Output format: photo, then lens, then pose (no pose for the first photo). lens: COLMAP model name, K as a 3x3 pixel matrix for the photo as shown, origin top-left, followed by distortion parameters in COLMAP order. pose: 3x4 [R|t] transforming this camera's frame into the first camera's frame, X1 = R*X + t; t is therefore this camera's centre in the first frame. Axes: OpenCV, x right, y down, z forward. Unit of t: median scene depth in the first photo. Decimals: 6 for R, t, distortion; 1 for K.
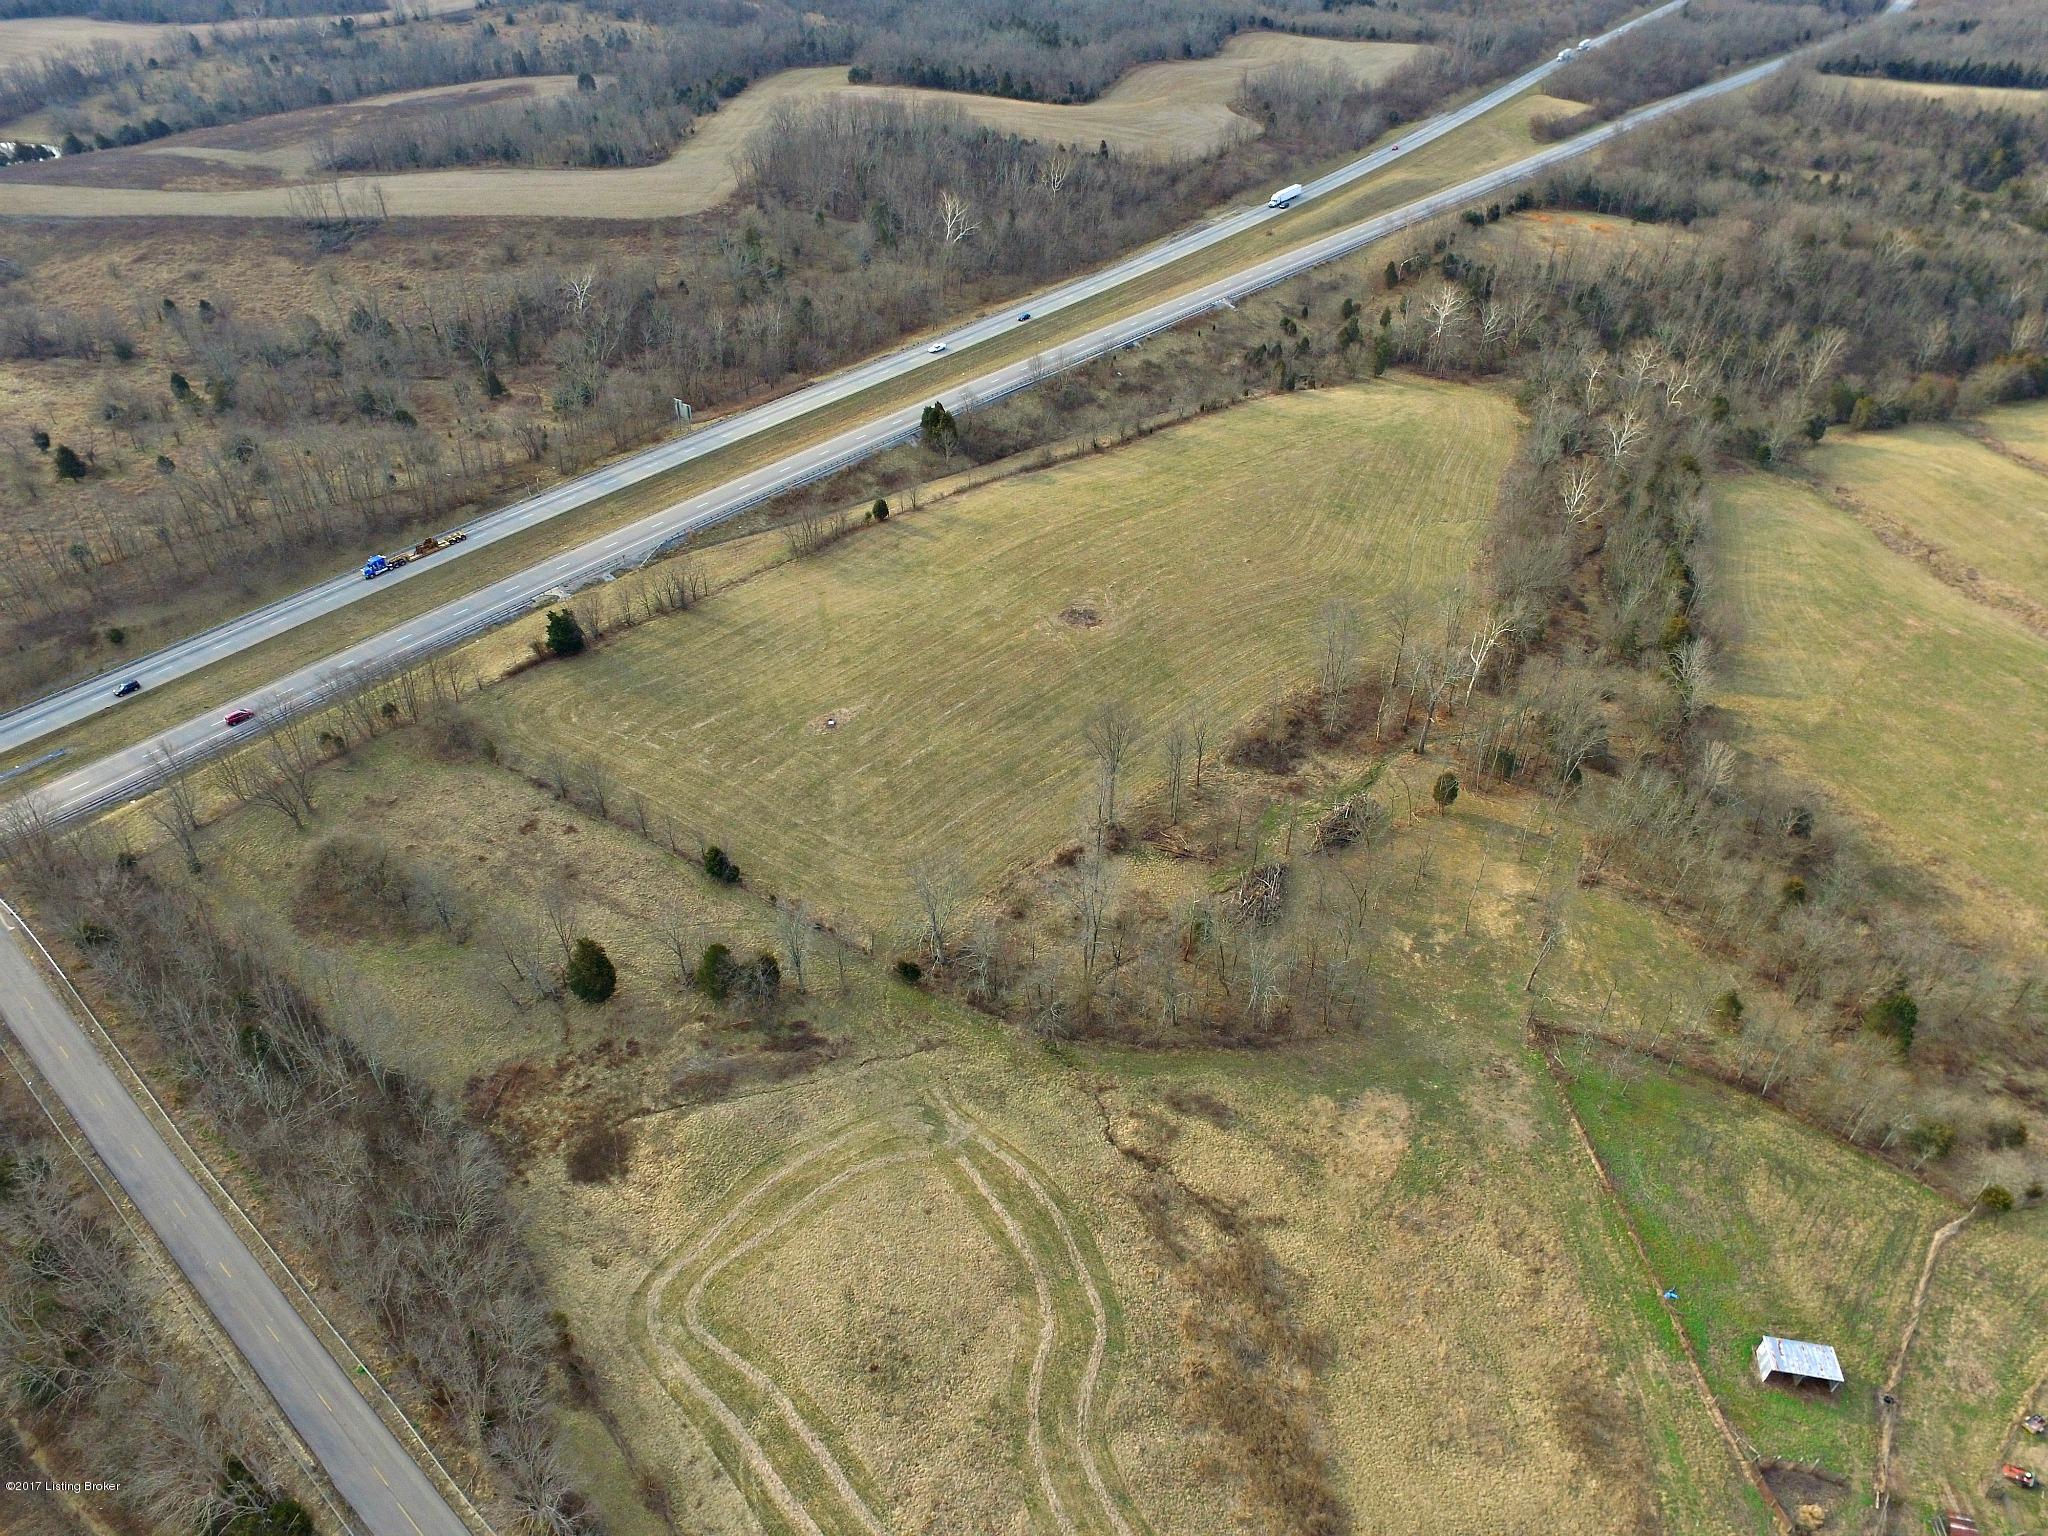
lens RADIAL K [[1385.5, 0, 1028.7], [0, 1385.5, 777.6], [0, 0, 1]] dist [-0.128643, 0.092322]
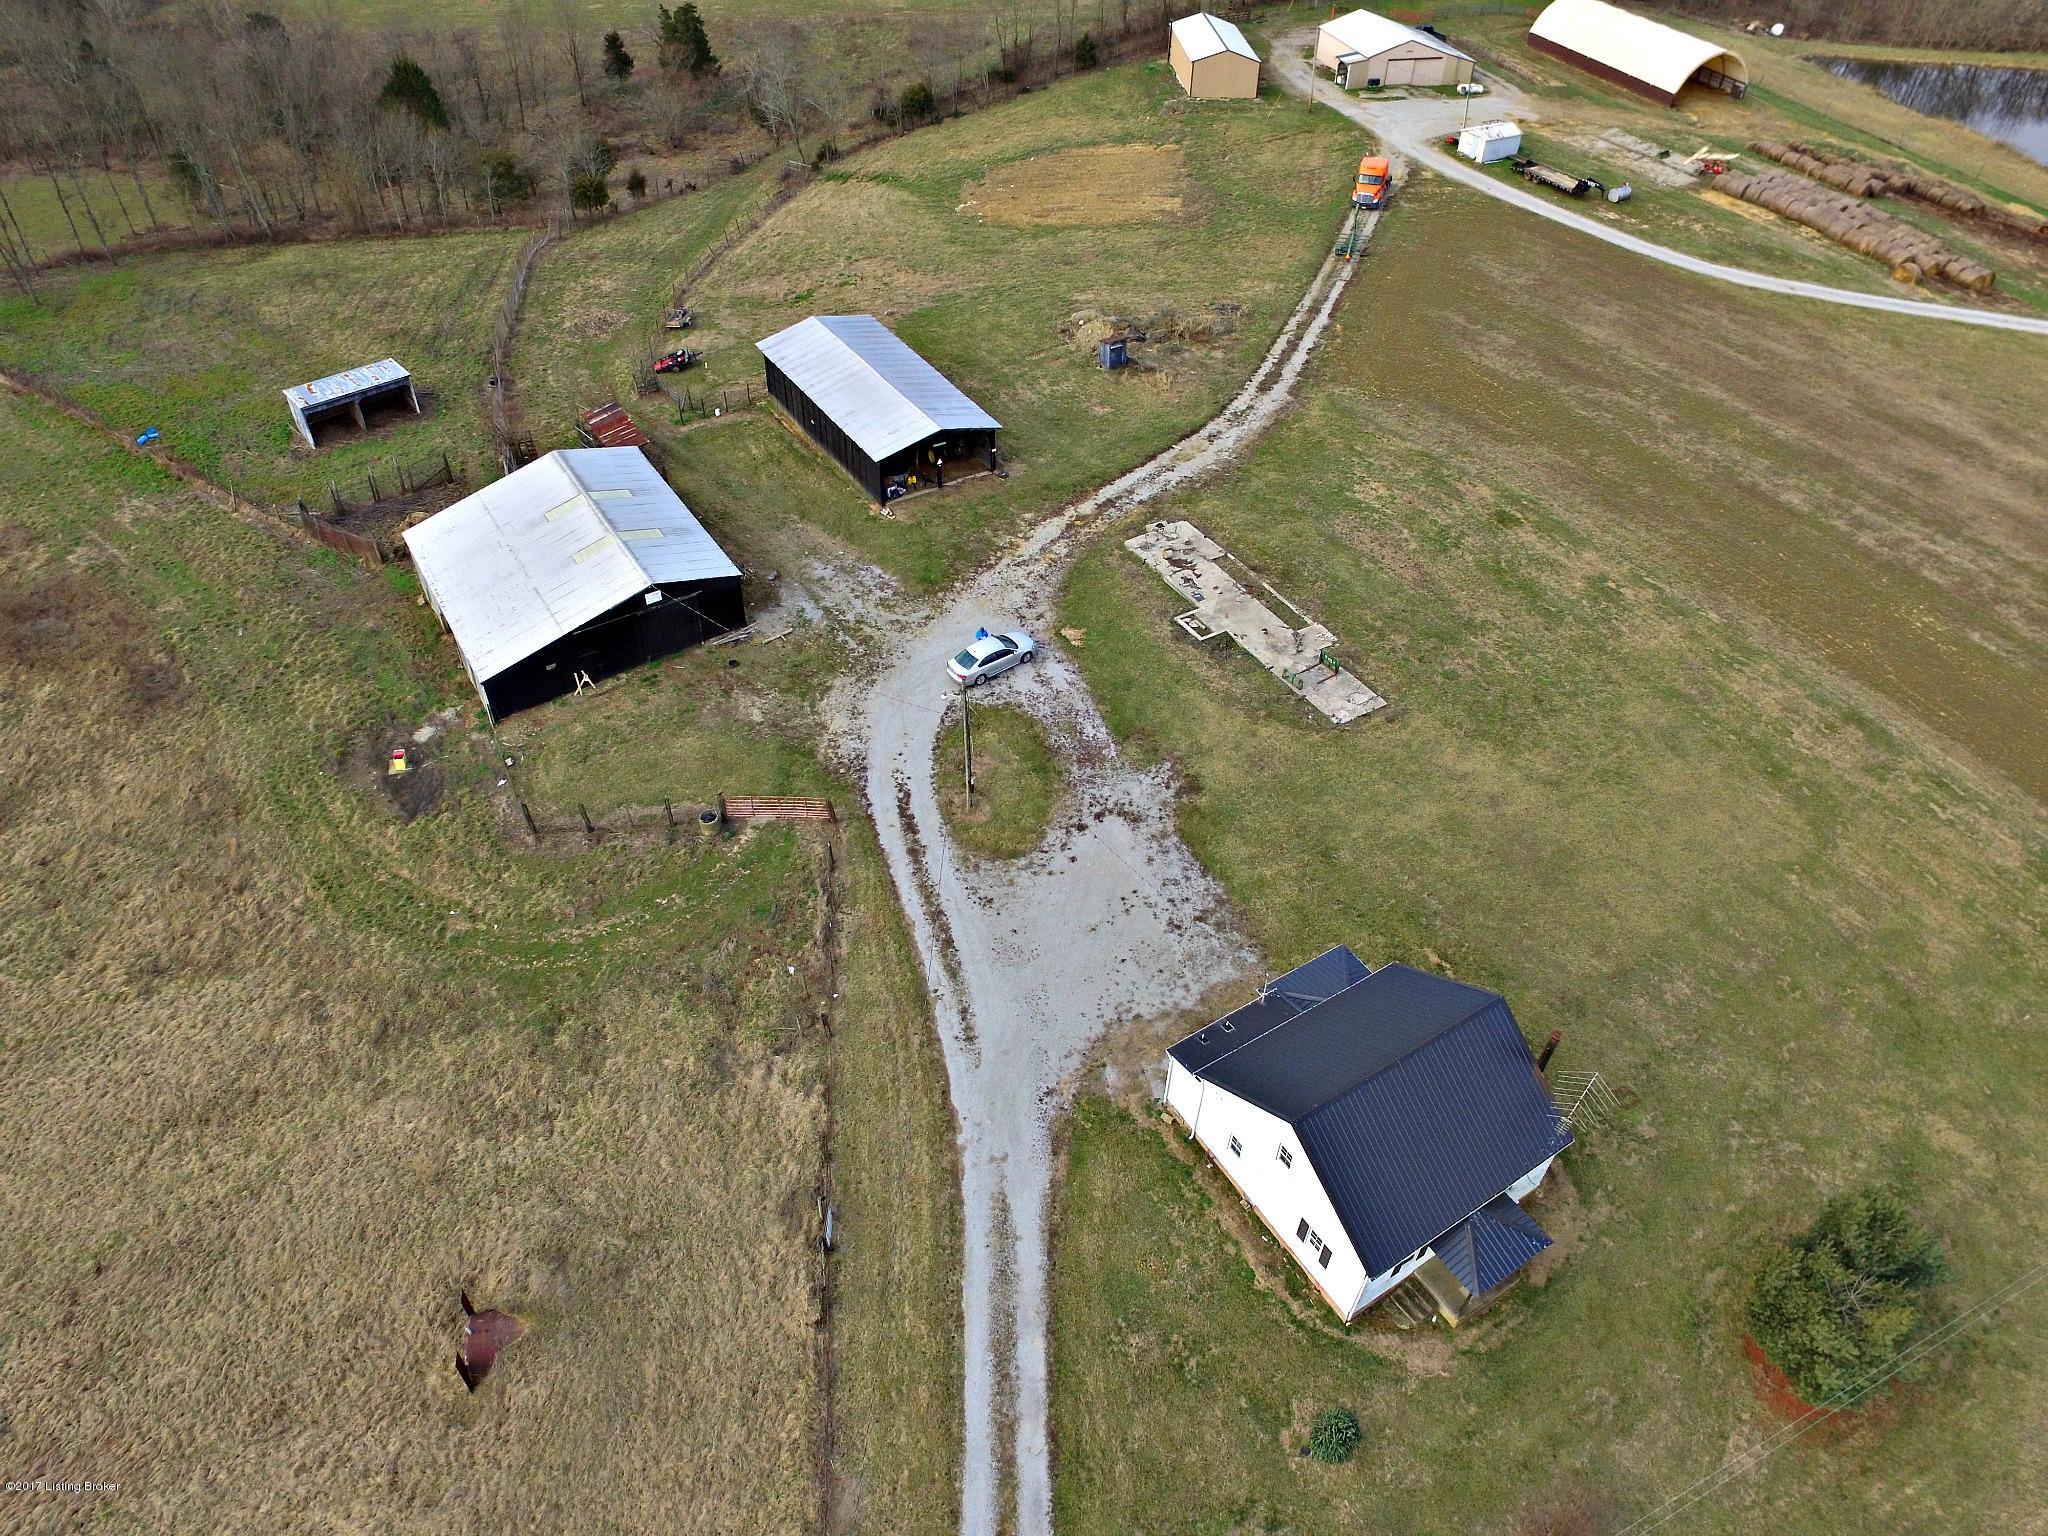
lens RADIAL K [[1385.5, 0, 1028.7], [0, 1385.5, 777.6], [0, 0, 1]] dist [-0.128643, 0.092322]
pose [[0.634817, -0.527486, 0.564593, 0.287367], [0.462649, 0.844737, 0.269025, 0.480232], [-0.618840, 0.090427, 0.780295, 0.292549]]
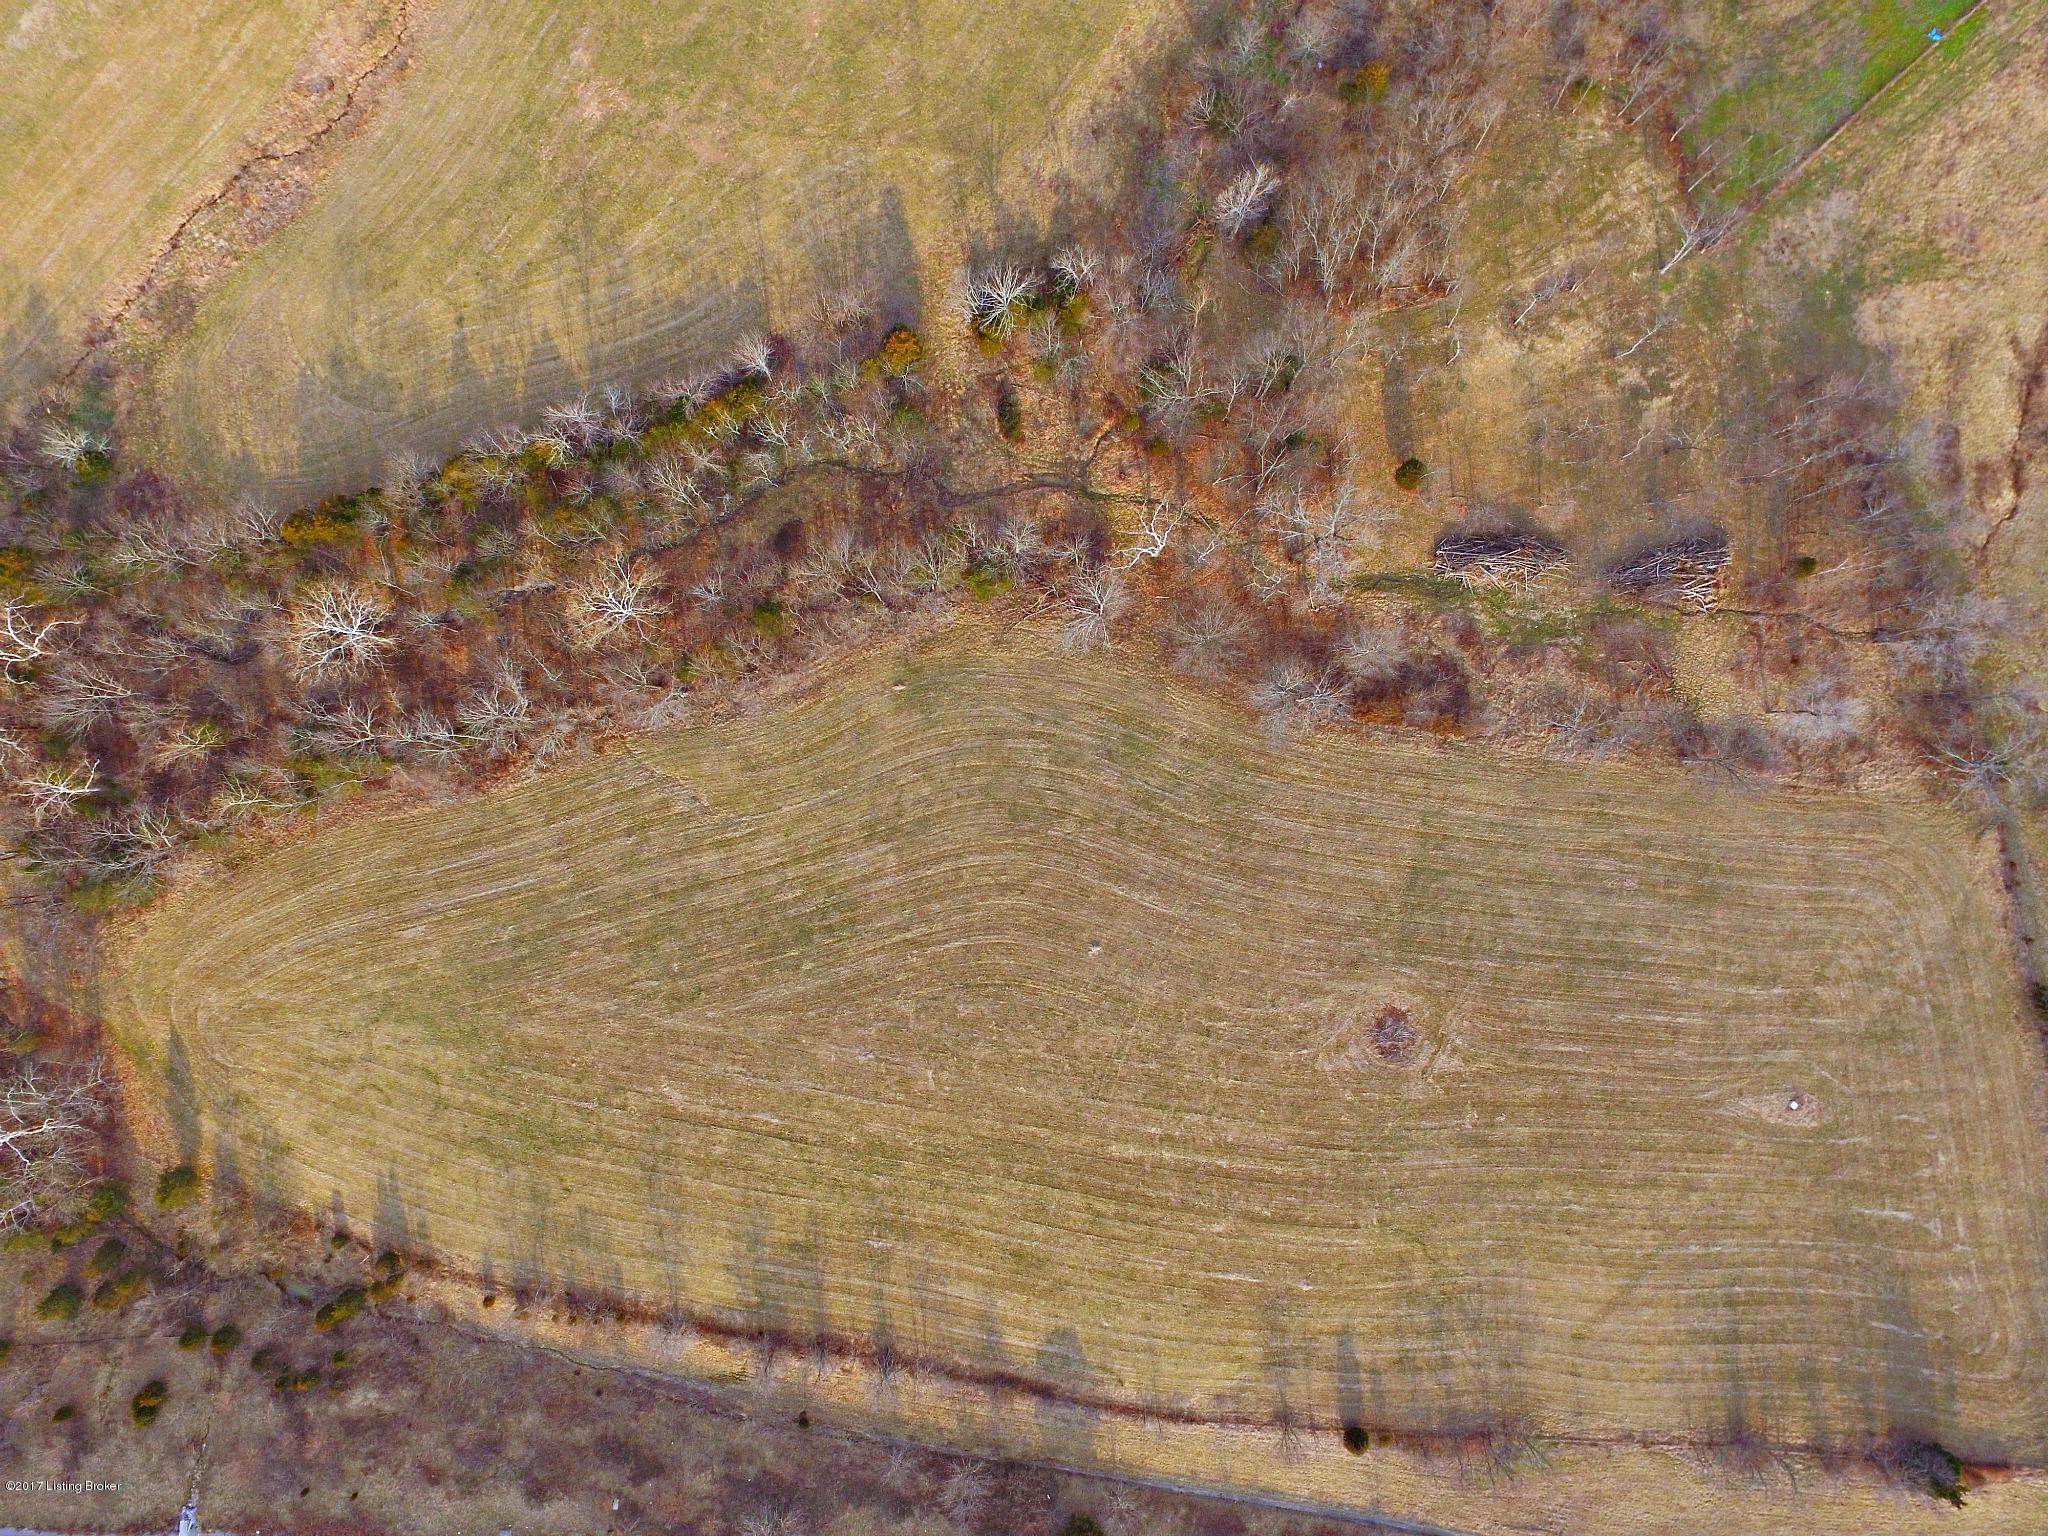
lens RADIAL K [[1385.5, 0, 1028.7], [0, 1385.5, 777.6], [0, 0, 1]] dist [-0.128643, 0.092322]
pose [[-0.622123, -0.782597, -0.022481, 0.442051], [0.477080, -0.401708, 0.781681, -1.133584], [-0.620772, 0.475576, 0.623273, 0.975570]]
